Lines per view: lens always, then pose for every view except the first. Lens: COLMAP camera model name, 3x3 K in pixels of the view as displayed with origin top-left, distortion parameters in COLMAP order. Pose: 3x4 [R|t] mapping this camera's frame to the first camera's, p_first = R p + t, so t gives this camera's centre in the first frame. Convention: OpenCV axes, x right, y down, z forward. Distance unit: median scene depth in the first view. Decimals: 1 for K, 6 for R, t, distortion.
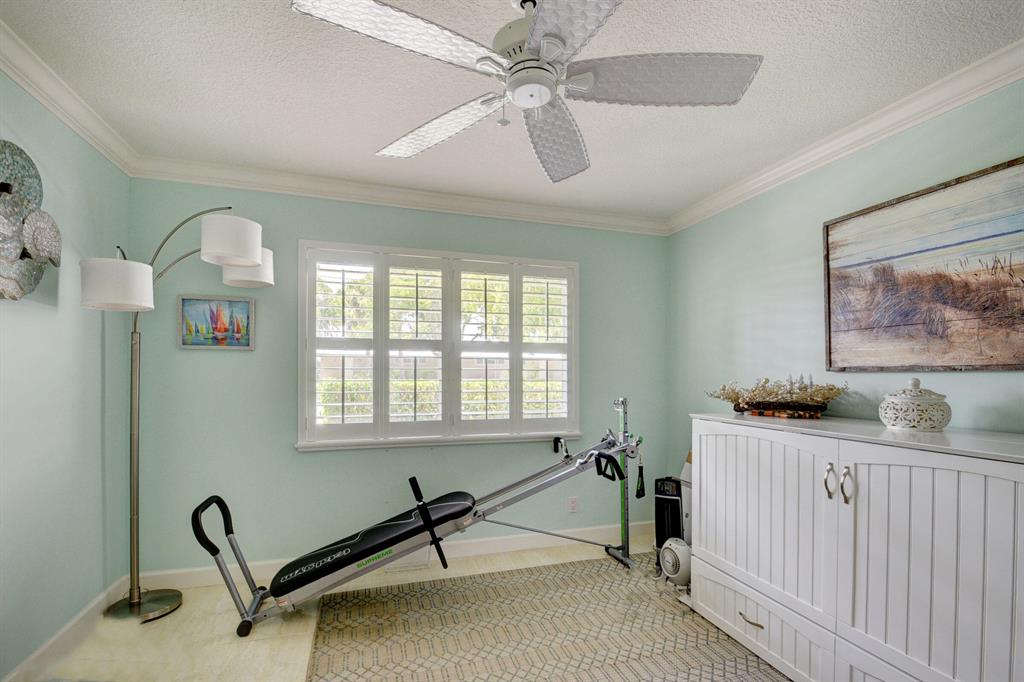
lens RADIAL K [[454.6, 0, 505.5], [0, 454.6, 374.1], [0, 0, 1]] dist [0.011158, -0.007979]
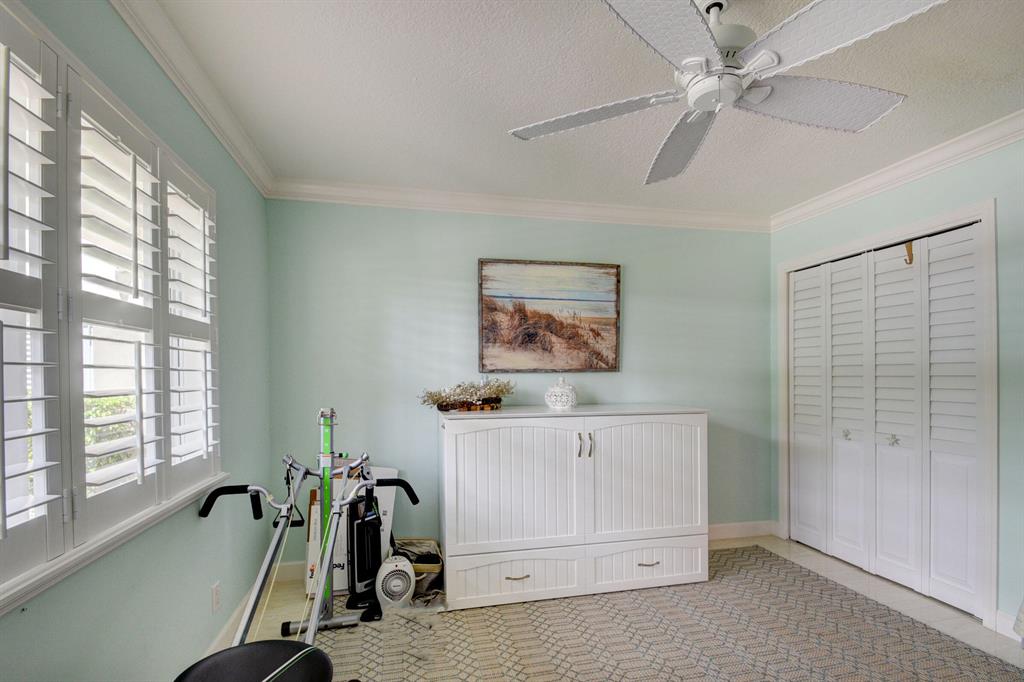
lens RADIAL K [[454.6, 0, 509.7], [0, 454.6, 377.4], [0, 0, 1]] dist [0.011158, -0.007979]
pose [[0.080164, -0.009108, 0.996740, -0.657663], [0.009236, 0.999922, 0.008394, -0.002589], [-0.996739, 0.008533, 0.080242, 0.907363]]
